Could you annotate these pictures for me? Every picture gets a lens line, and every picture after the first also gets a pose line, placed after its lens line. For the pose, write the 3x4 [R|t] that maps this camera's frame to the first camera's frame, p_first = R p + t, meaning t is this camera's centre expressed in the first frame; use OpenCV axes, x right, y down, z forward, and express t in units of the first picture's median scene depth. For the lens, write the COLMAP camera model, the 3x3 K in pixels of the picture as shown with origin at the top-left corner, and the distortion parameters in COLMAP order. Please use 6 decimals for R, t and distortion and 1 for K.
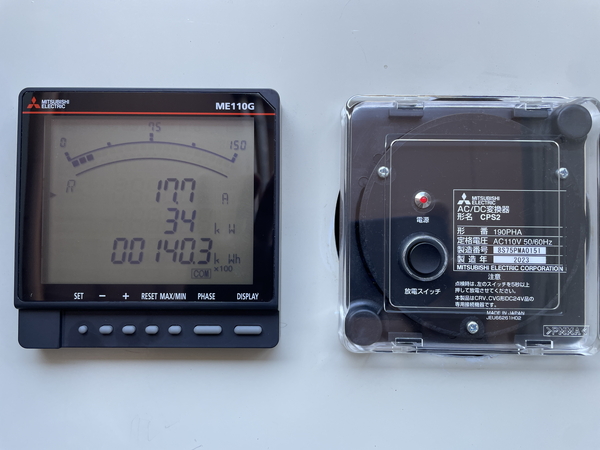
lens RADIAL K [[454.0, 0, 299.9], [0, 454.0, 229.4], [0, 0, 1]] dist [-0.001968, -0.001500]
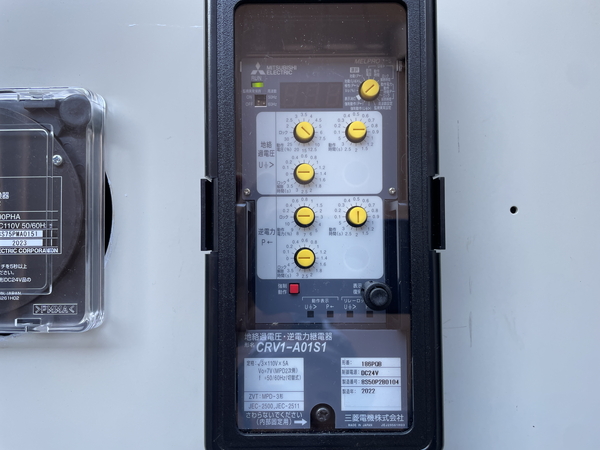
lens RADIAL K [[454.0, 0, 300.0], [0, 454.0, 220.3], [0, 0, 1]] dist [-0.001968, -0.001500]
pose [[0.999812, -0.019186, 0.002754, 1.139014], [0.019200, 0.999802, -0.005238, 0.032568], [-0.002653, 0.005290, 0.999982, -0.057413]]
